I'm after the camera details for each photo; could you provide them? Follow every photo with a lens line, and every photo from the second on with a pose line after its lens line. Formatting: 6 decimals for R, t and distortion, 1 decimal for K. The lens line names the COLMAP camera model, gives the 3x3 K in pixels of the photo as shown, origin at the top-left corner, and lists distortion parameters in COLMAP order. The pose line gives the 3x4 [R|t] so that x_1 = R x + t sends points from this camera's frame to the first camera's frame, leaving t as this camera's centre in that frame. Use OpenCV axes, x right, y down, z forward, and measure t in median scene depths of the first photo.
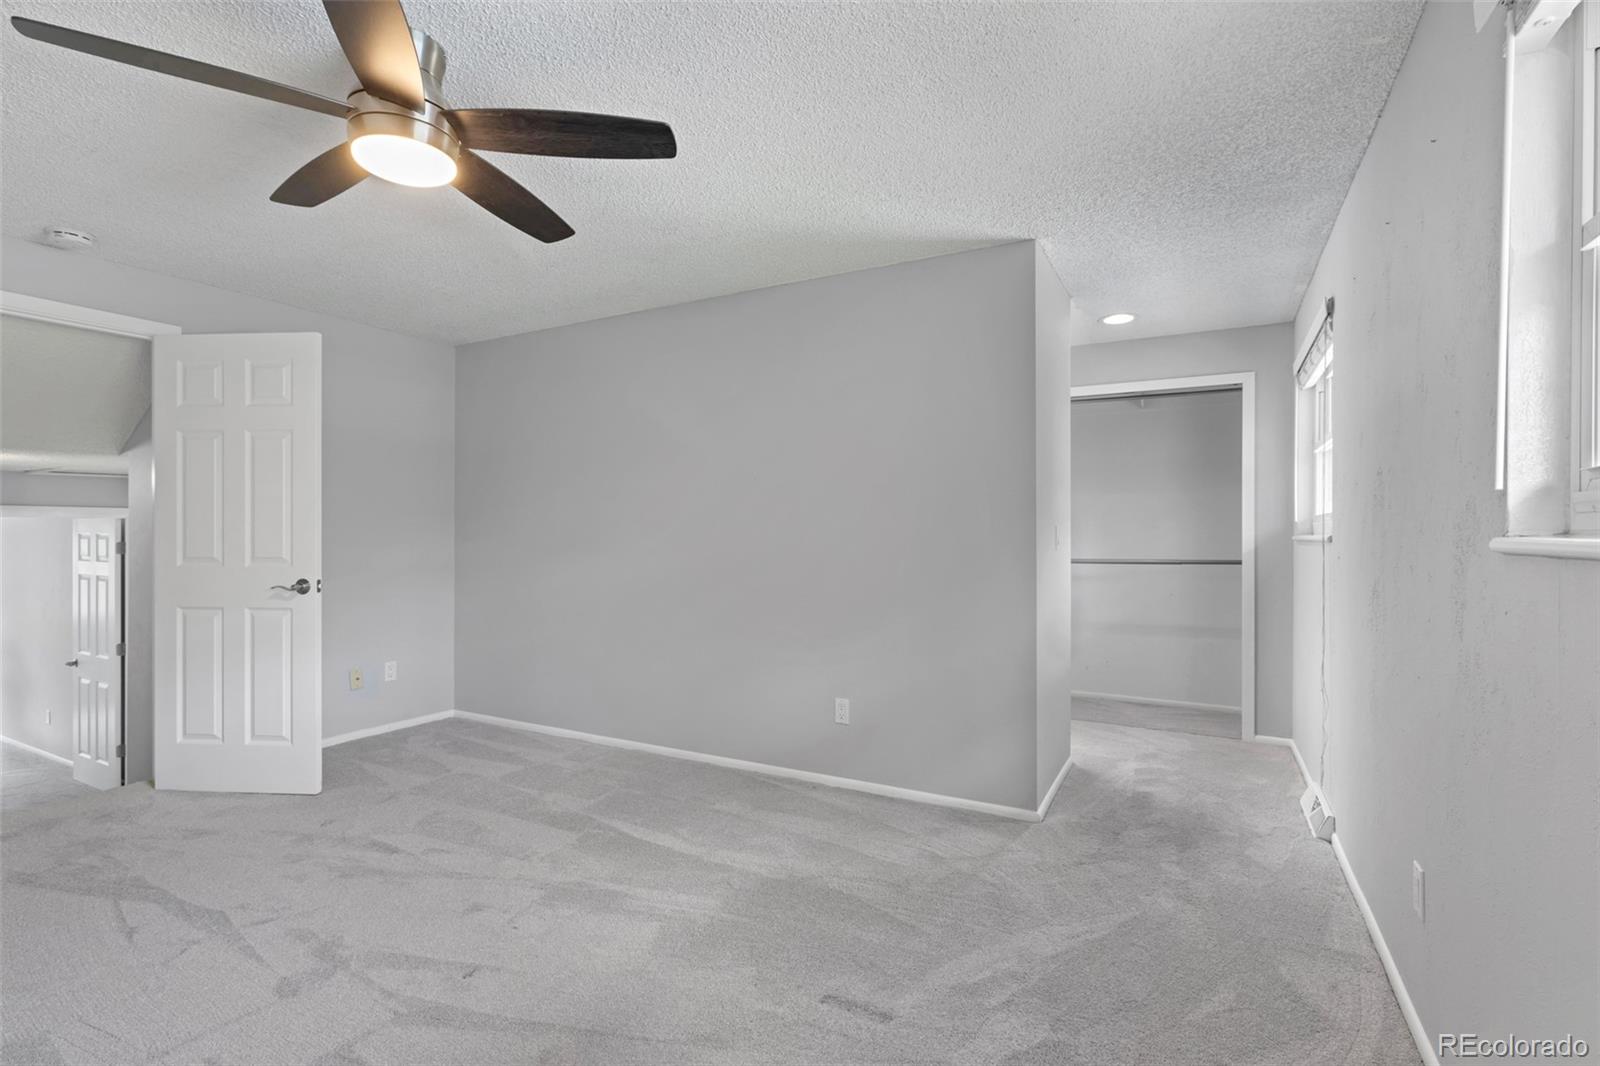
lens RADIAL K [[733.1, 0, 791.1], [0, 733.1, 533.2], [0, 0, 1]] dist [0.004066, -0.000282]
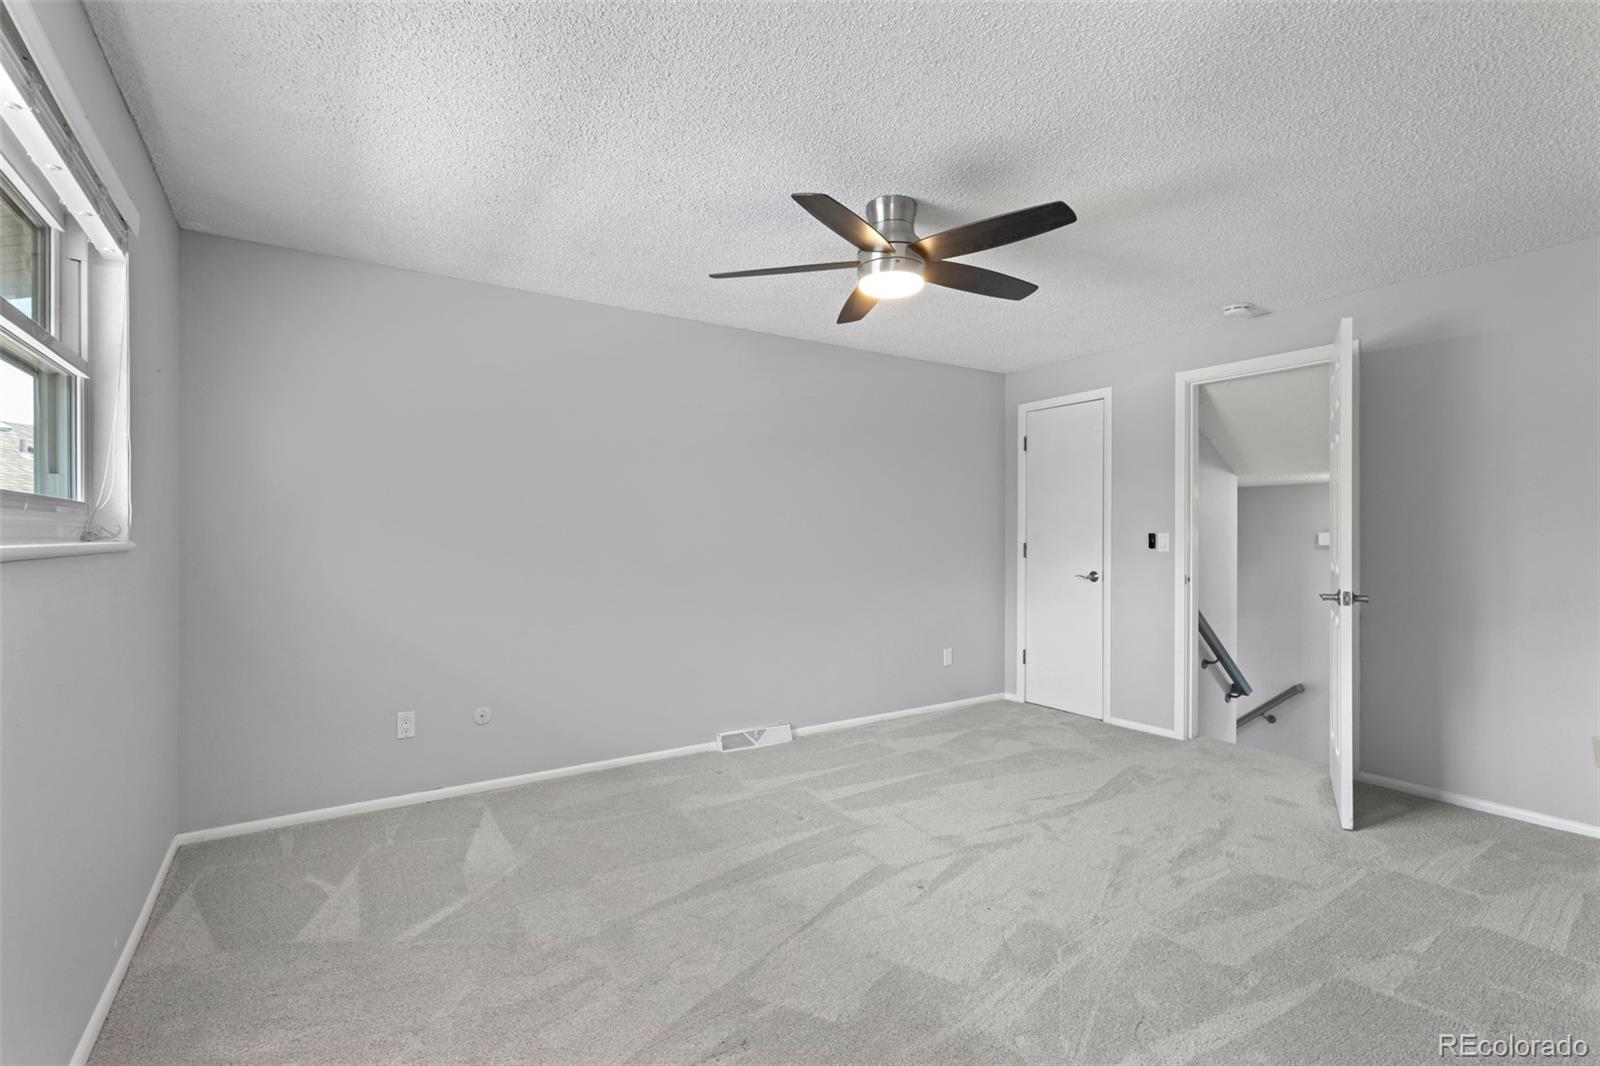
lens RADIAL K [[751.0, 0, 800.0], [0, 751.0, 533.0], [0, 0, 1]] dist [0.000064, 0.000290]
pose [[-0.462834, -0.007777, -0.886411, 0.568140], [-0.005062, 0.999968, -0.006130, 0.009794], [0.886430, 0.001649, -0.462859, 1.025295]]
